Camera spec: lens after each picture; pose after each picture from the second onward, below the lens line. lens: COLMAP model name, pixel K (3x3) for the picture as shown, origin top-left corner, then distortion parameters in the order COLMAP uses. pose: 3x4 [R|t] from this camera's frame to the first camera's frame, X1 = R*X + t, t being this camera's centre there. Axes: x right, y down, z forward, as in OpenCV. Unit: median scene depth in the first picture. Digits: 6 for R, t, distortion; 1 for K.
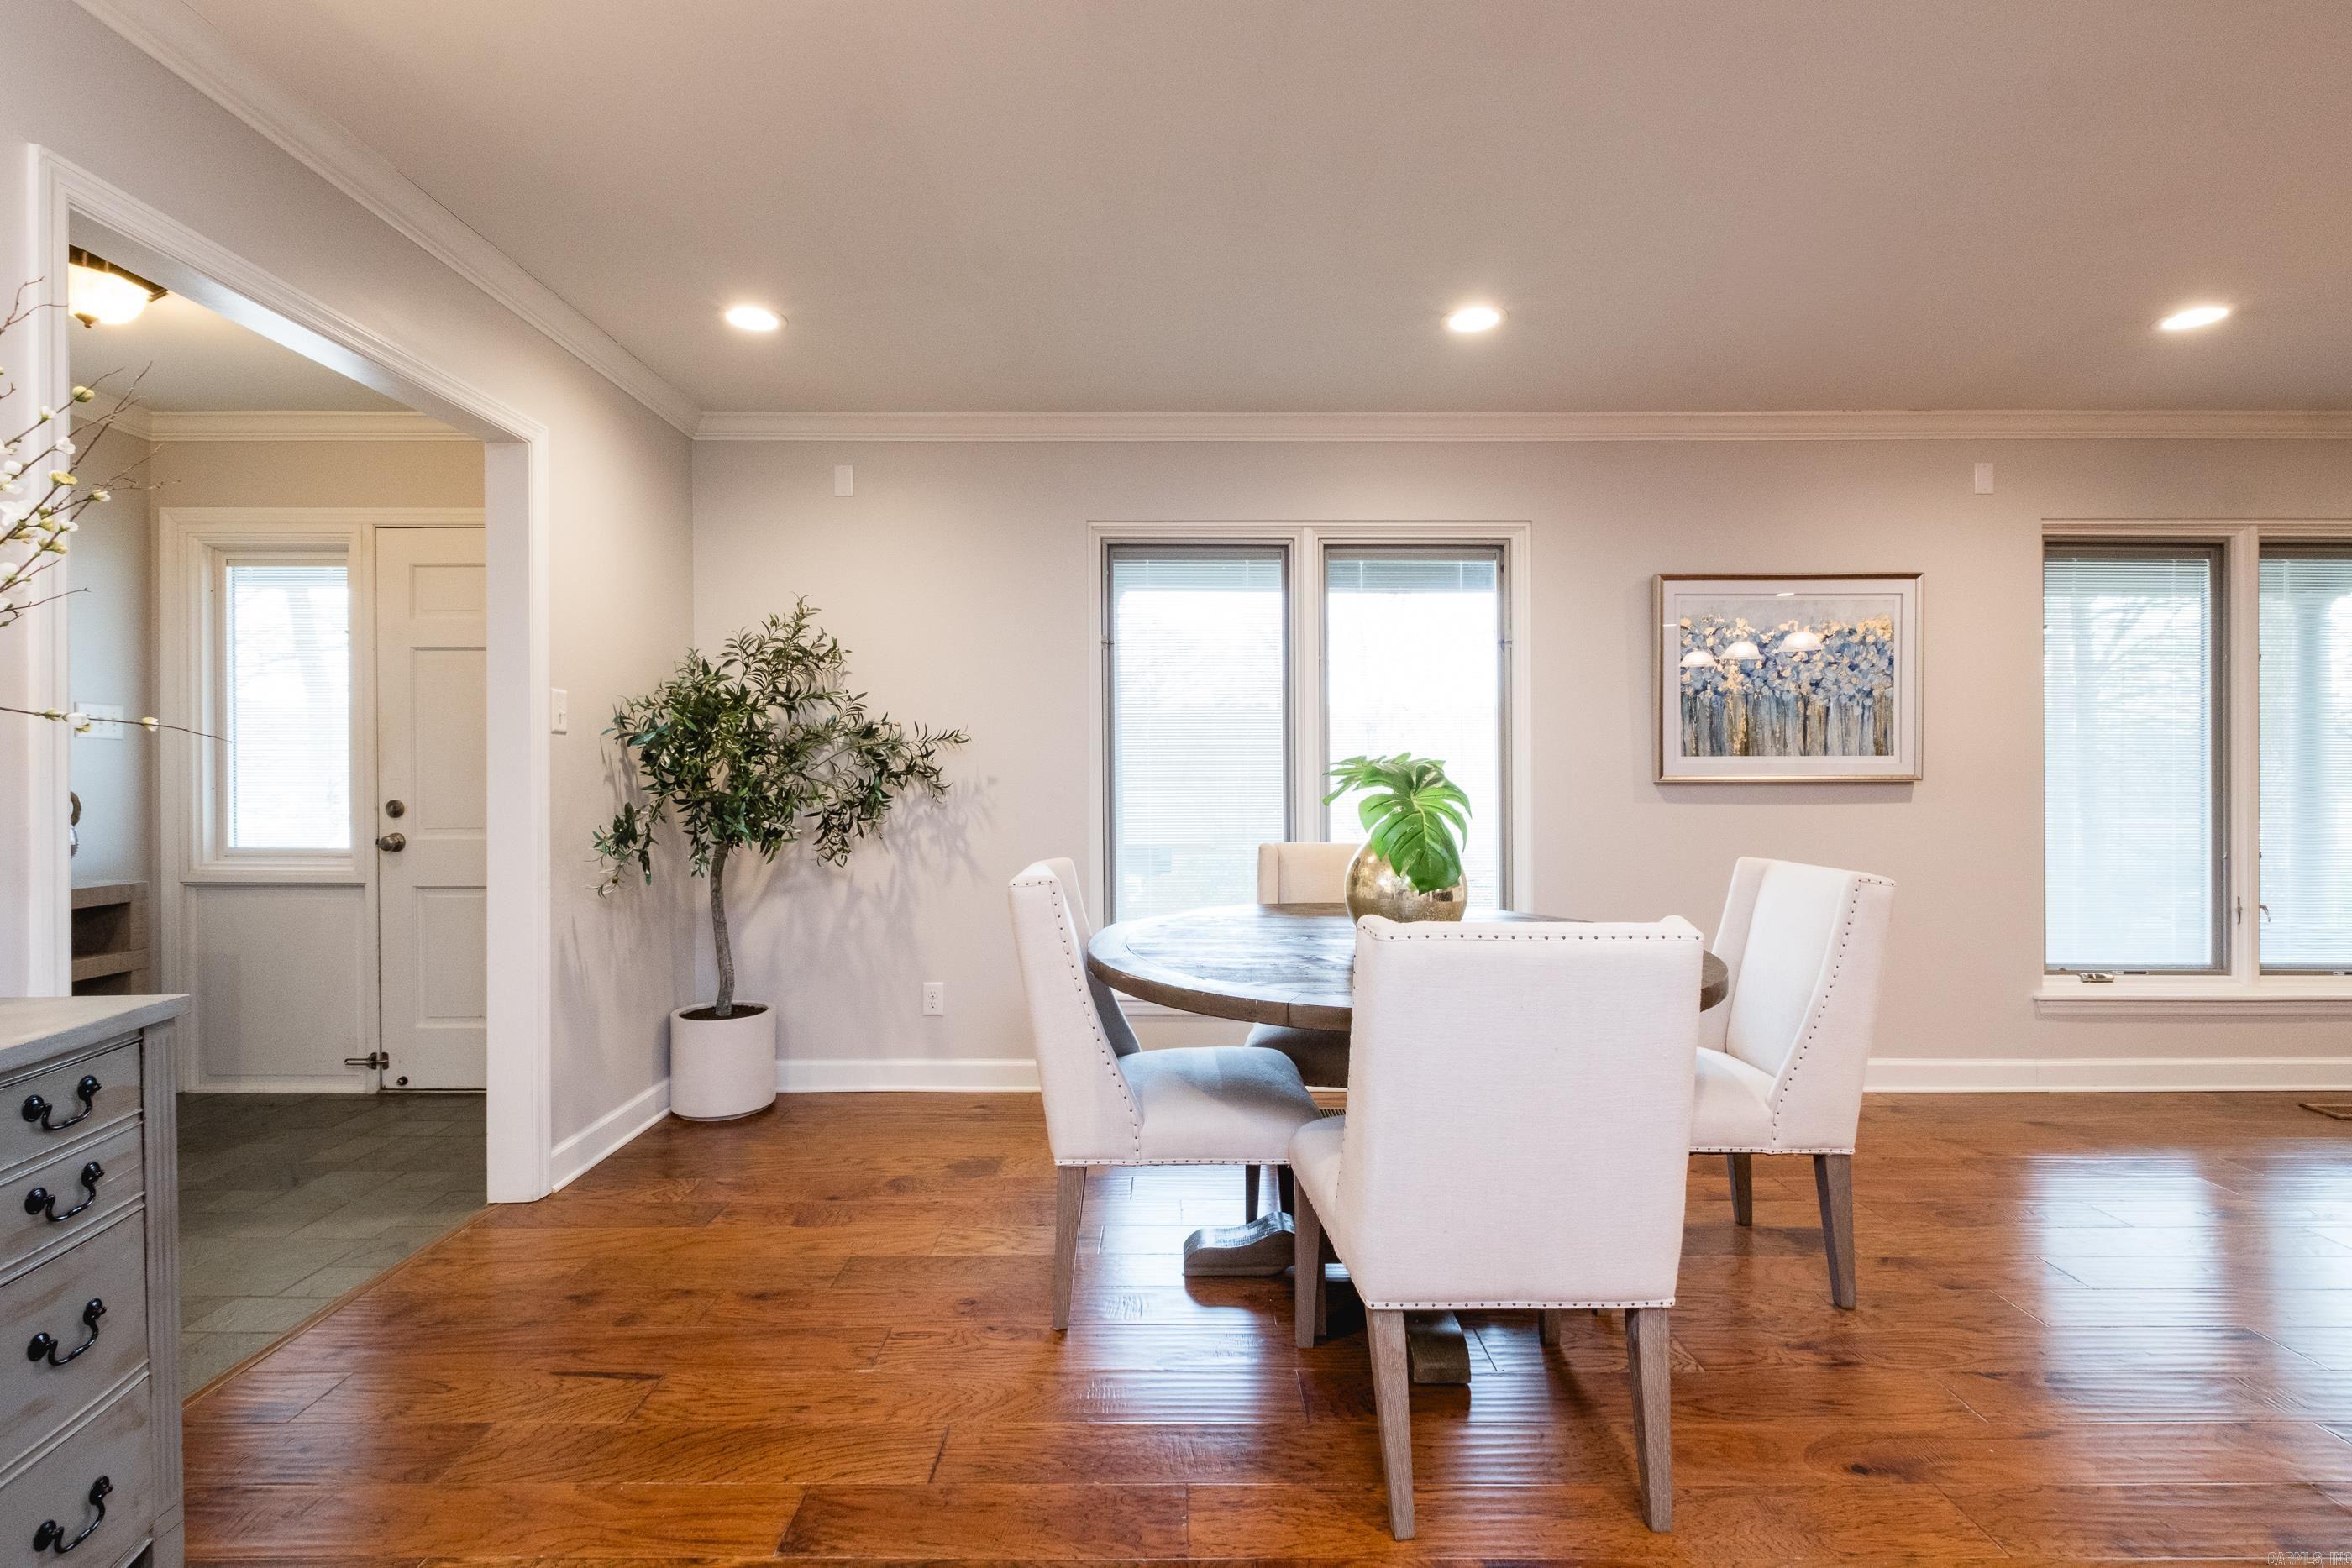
lens RADIAL K [[1080.2, 0, 1169.8], [0, 1080.2, 779.2], [0, 0, 1]] dist [0.001633, -0.000605]
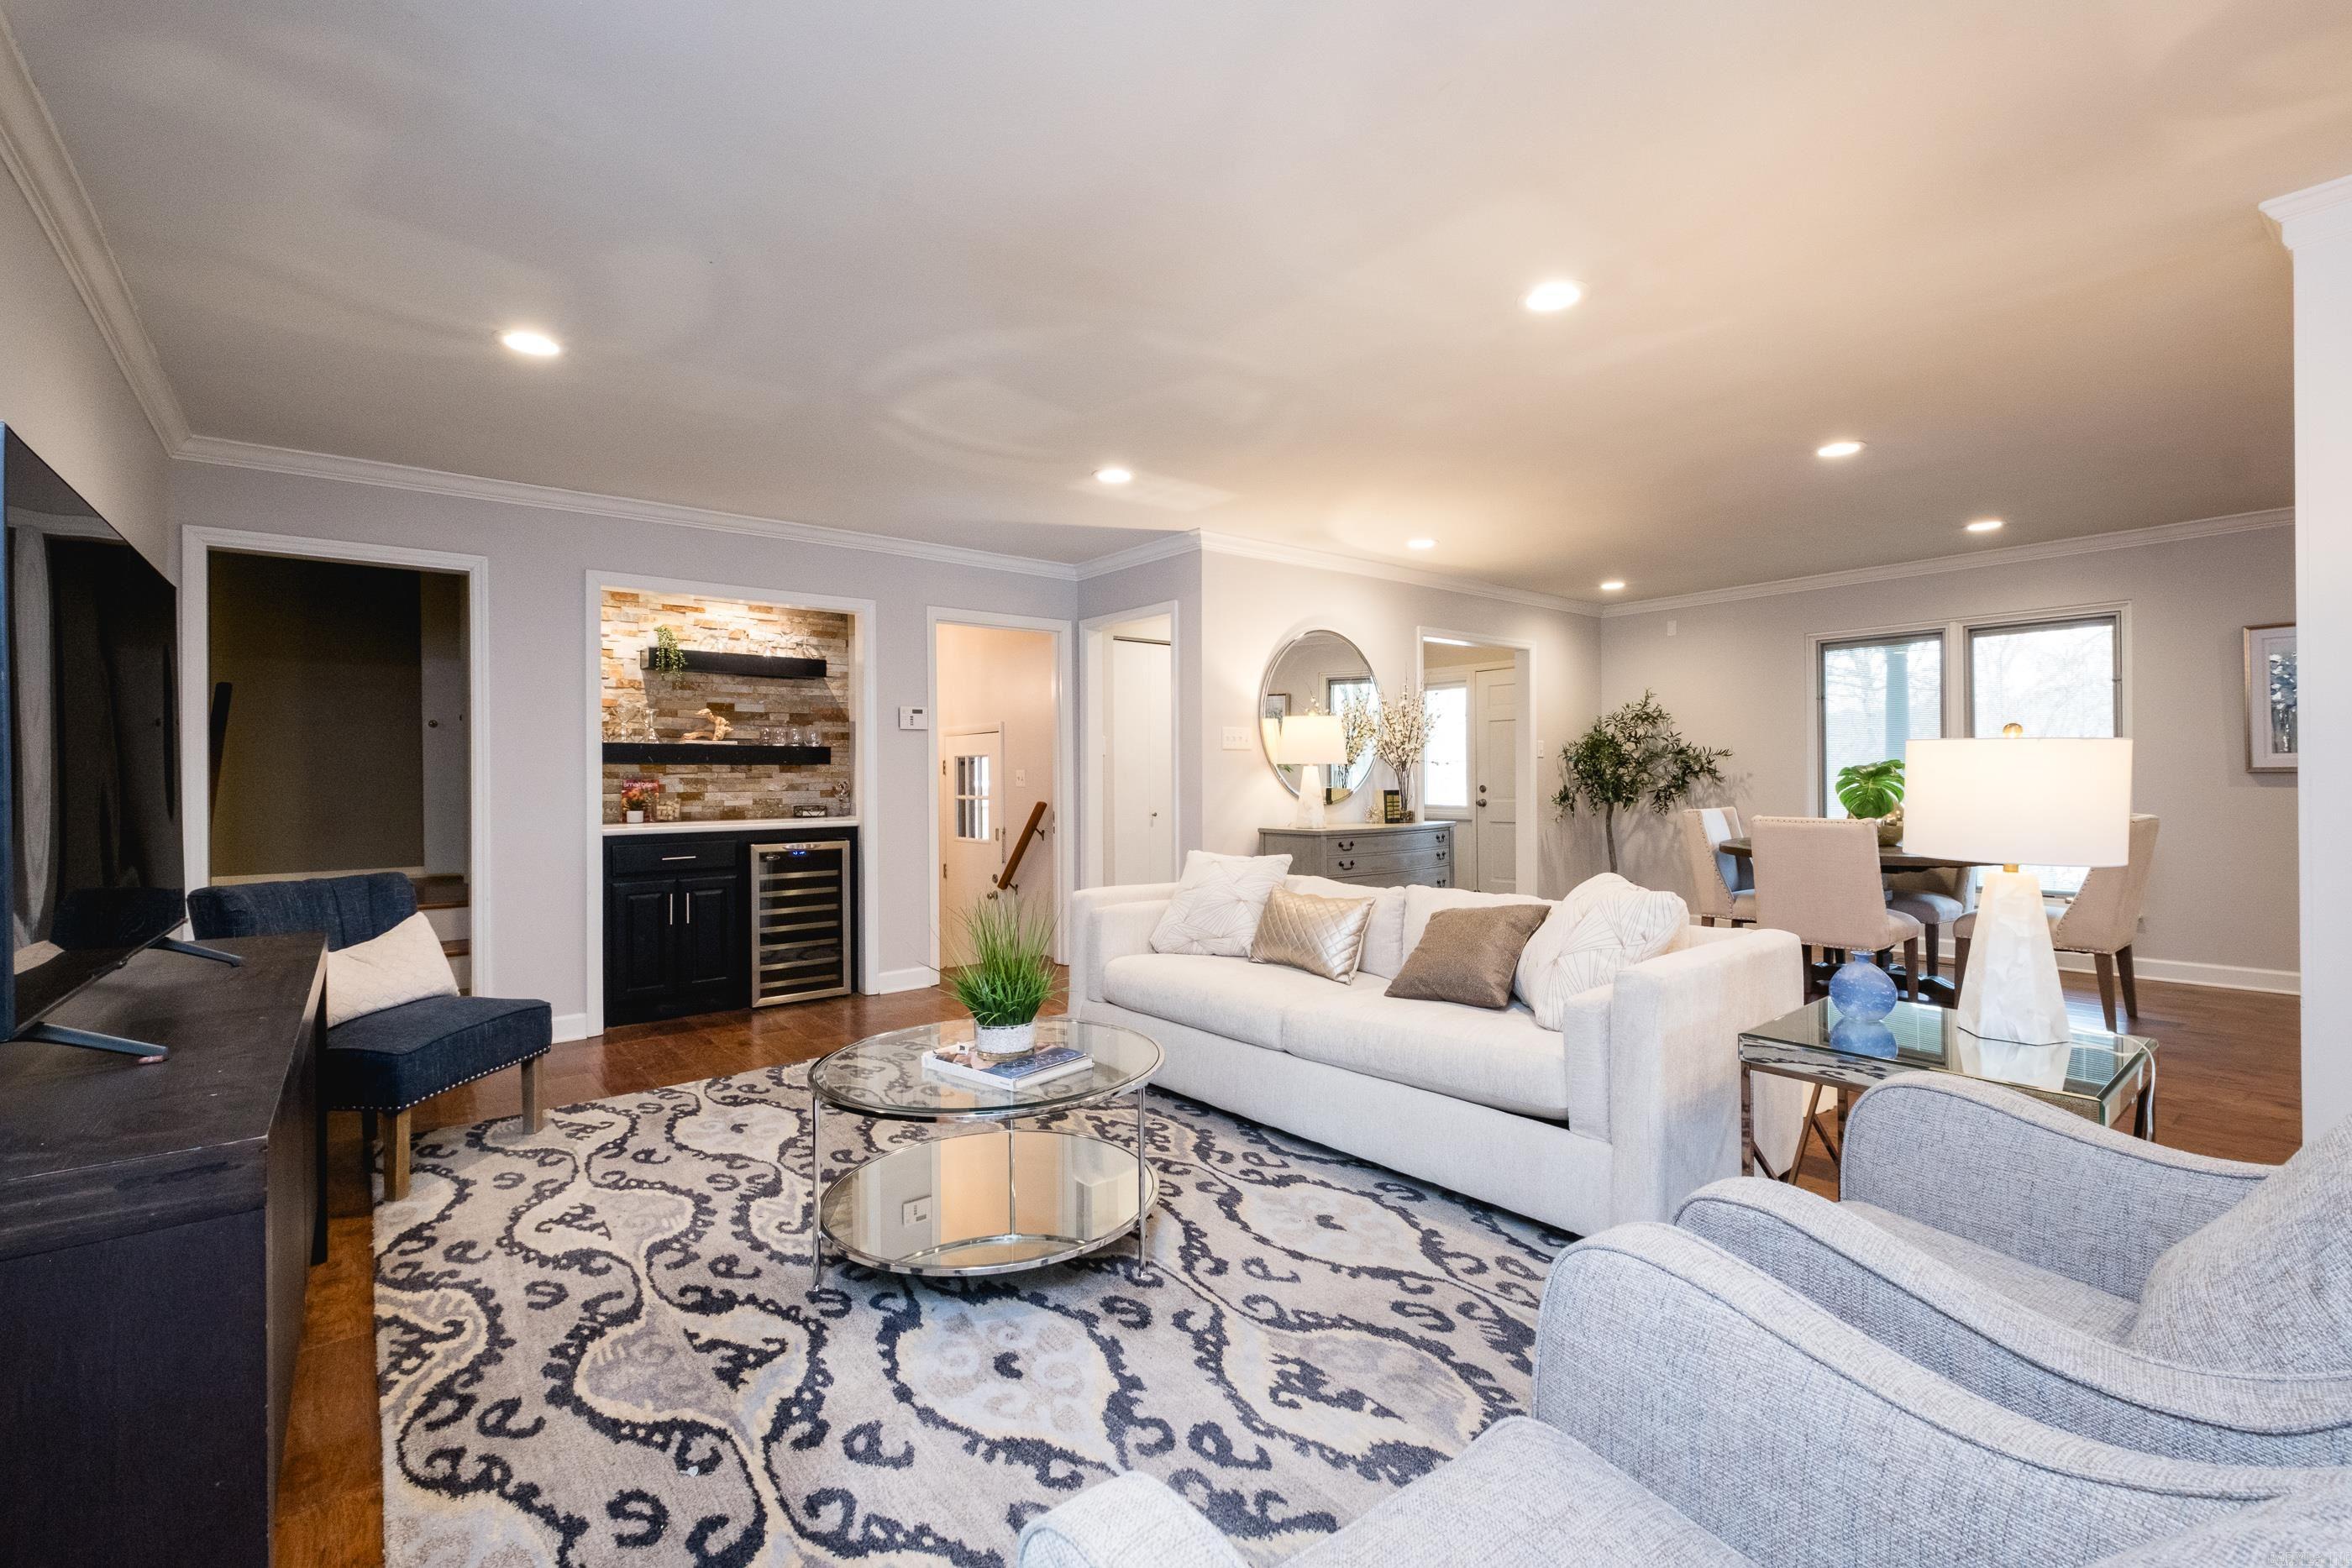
lens RADIAL K [[1006.3, 0, 1184.7], [0, 1006.3, 776.4], [0, 0, 1]] dist [0.013975, -0.011296]
pose [[0.630435, -0.007358, -0.776207, 0.598445], [0.005704, 0.999972, -0.004847, 0.007191], [0.776221, -0.001372, 0.630460, -0.918598]]
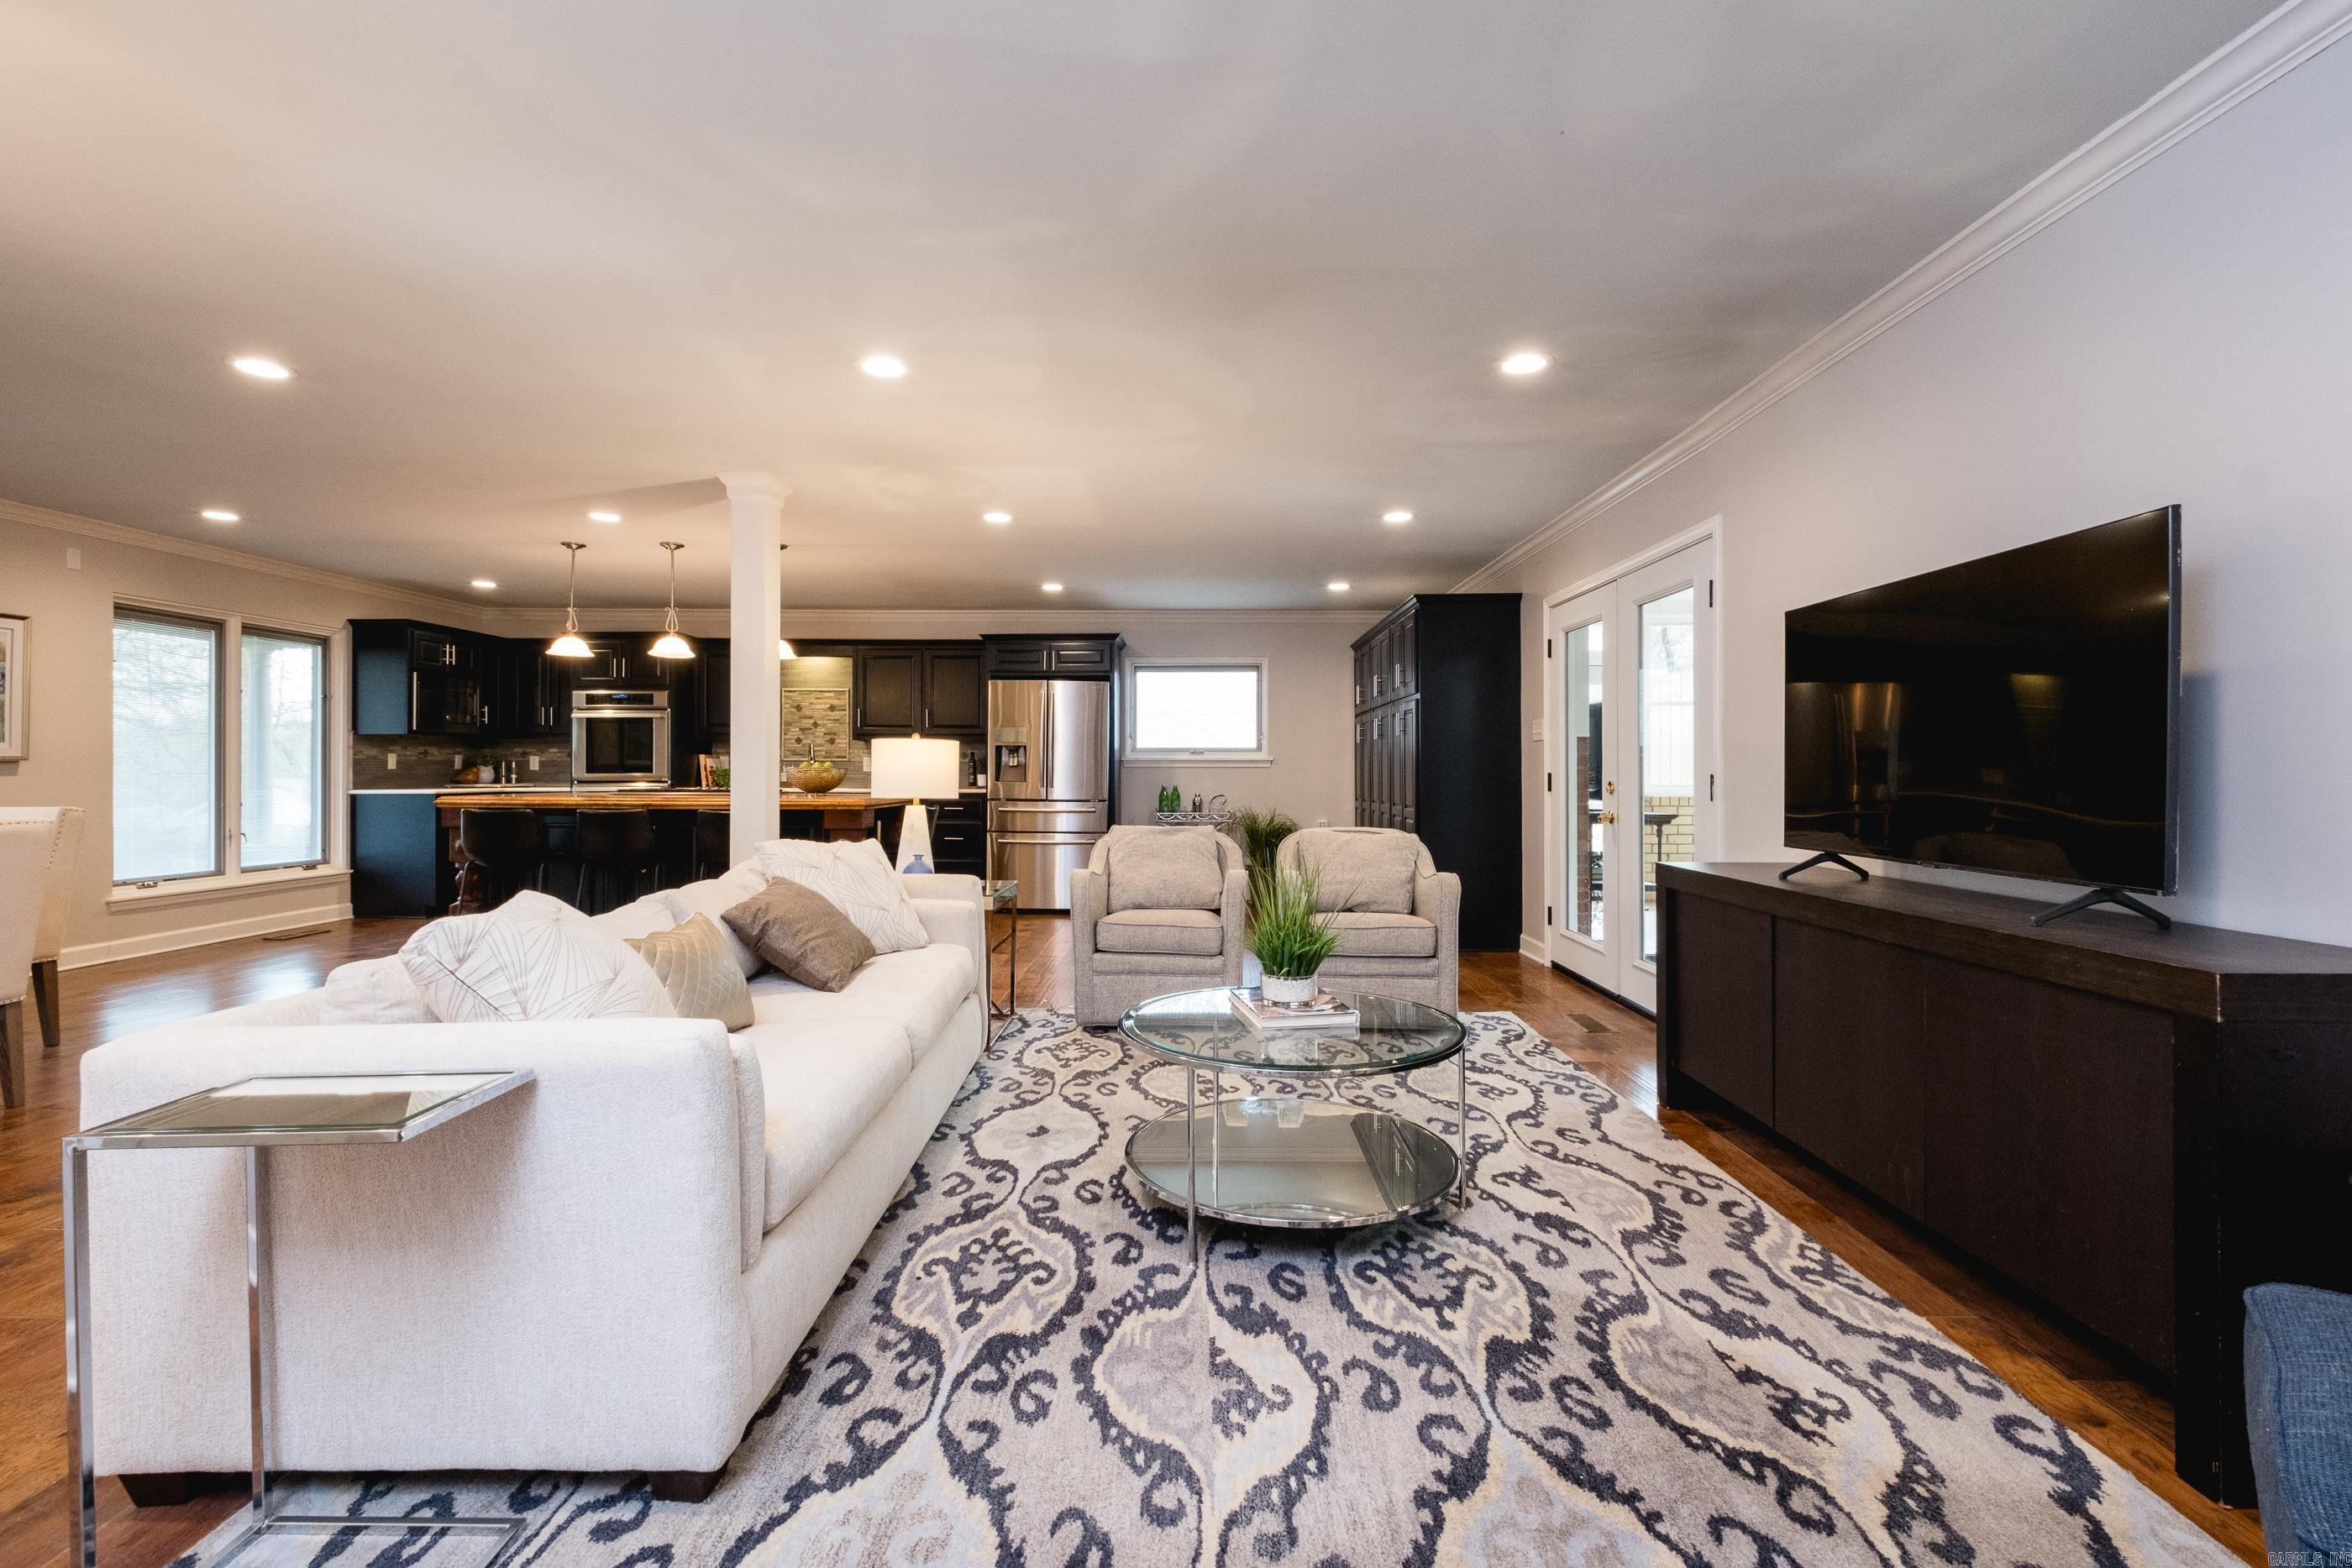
lens RADIAL K [[1029.8, 0, 1170.6], [0, 1029.8, 764.5], [0, 0, 1]] dist [0.014713, -0.011717]
pose [[0.020718, 0.005395, 0.999771, -0.645466], [0.003331, 0.999980, -0.005466, 0.020488], [-0.999780, 0.003444, 0.020699, -0.547155]]
